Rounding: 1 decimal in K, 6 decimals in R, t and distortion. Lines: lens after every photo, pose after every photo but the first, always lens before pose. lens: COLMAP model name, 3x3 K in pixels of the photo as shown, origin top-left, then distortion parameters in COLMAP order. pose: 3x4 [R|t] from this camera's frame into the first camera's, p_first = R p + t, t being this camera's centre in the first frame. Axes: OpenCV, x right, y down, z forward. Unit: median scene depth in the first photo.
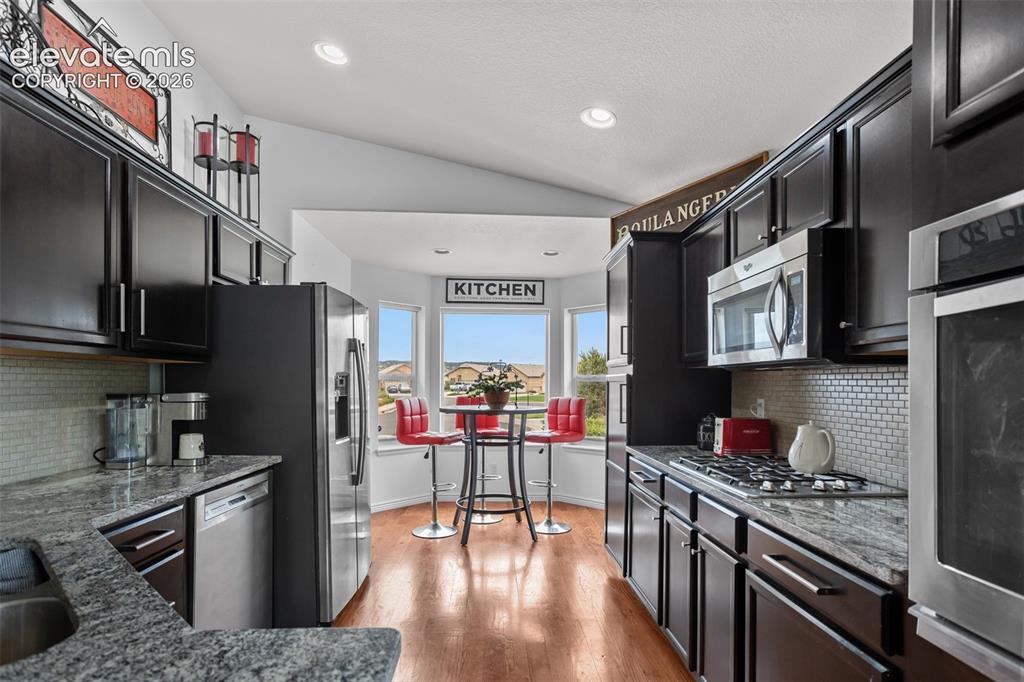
lens RADIAL K [[519.8, 0, 513.4], [0, 519.8, 397.7], [0, 0, 1]] dist [0.086127, 0.000271]
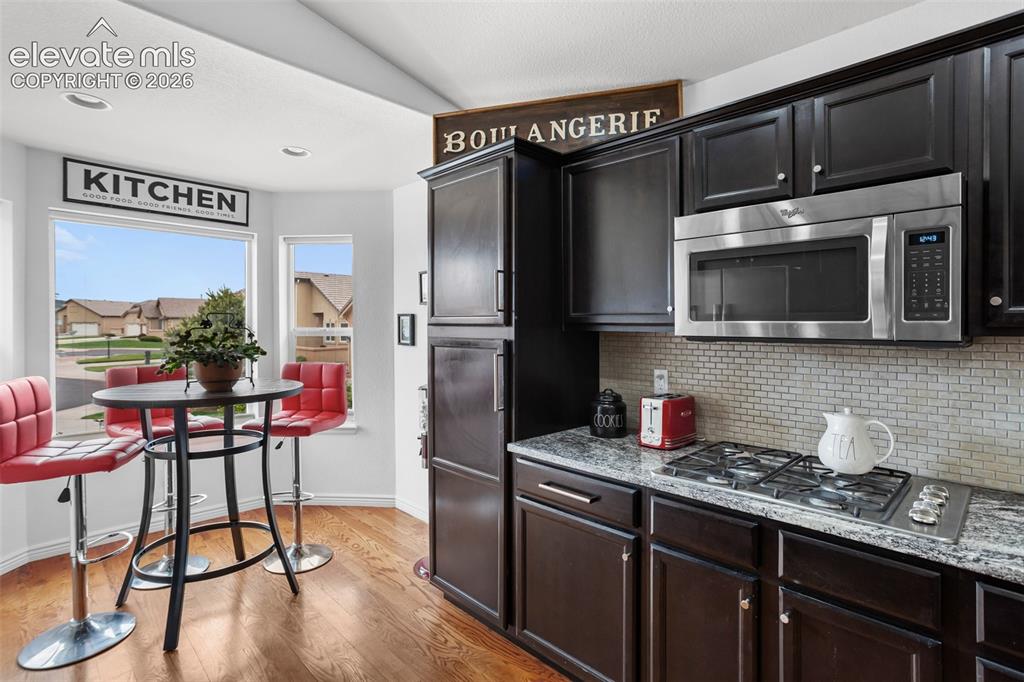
lens RADIAL K [[503.4, 0, 512.0], [0, 503.4, 341.0], [0, 0, 1]] dist [0.000421, 0.000991]
pose [[0.757892, -0.020636, 0.652053, -0.146819], [0.017204, 0.999784, 0.011645, -0.034782], [-0.652153, 0.002392, 0.758084, 0.330233]]
